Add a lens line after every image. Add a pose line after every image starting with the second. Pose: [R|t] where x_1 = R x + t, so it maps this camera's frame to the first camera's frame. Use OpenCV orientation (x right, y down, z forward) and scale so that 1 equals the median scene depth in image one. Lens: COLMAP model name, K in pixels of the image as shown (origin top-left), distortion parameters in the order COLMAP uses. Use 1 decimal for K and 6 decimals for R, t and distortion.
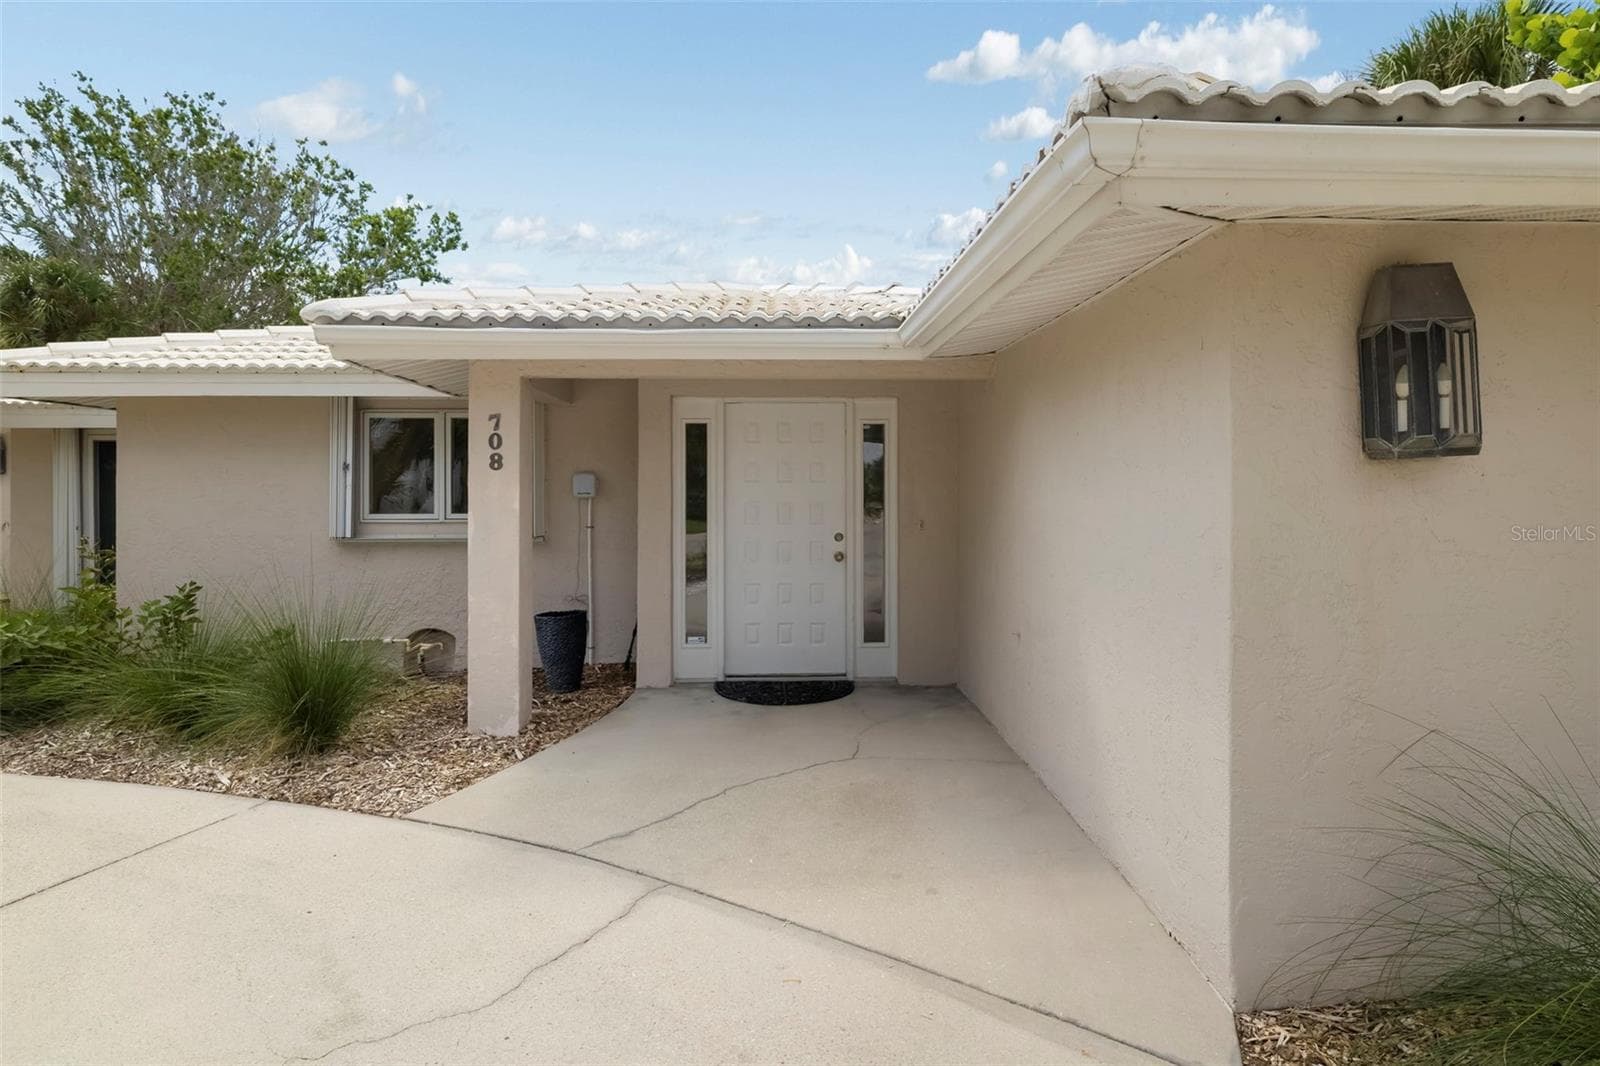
lens RADIAL K [[624.5, 0, 800.0], [0, 624.5, 487.4], [0, 0, 1]] dist [0.001680, 0.000150]
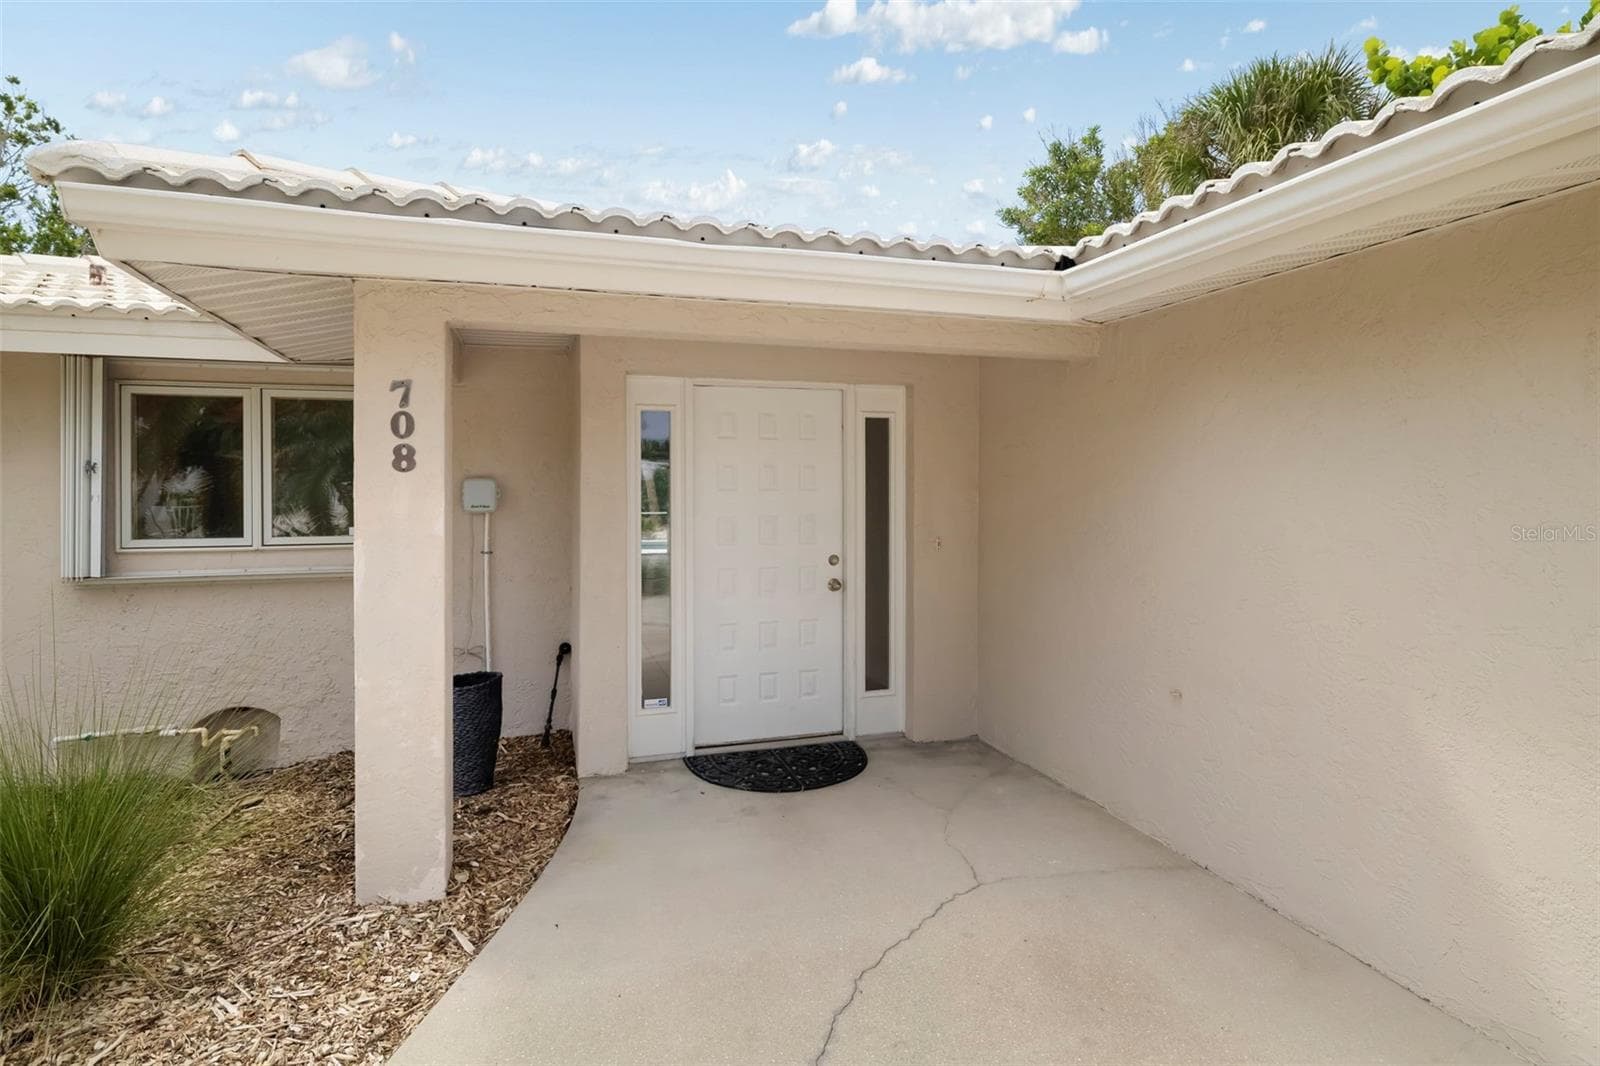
lens RADIAL K [[665.1, 0, 788.4], [0, 665.1, 499.4], [0, 0, 1]] dist [0.001293, 0.000103]
pose [[0.979572, -0.003812, 0.201060, -0.174390], [0.002732, 0.999980, 0.005653, -0.002303], [-0.201078, -0.004988, 0.979563, 0.199000]]
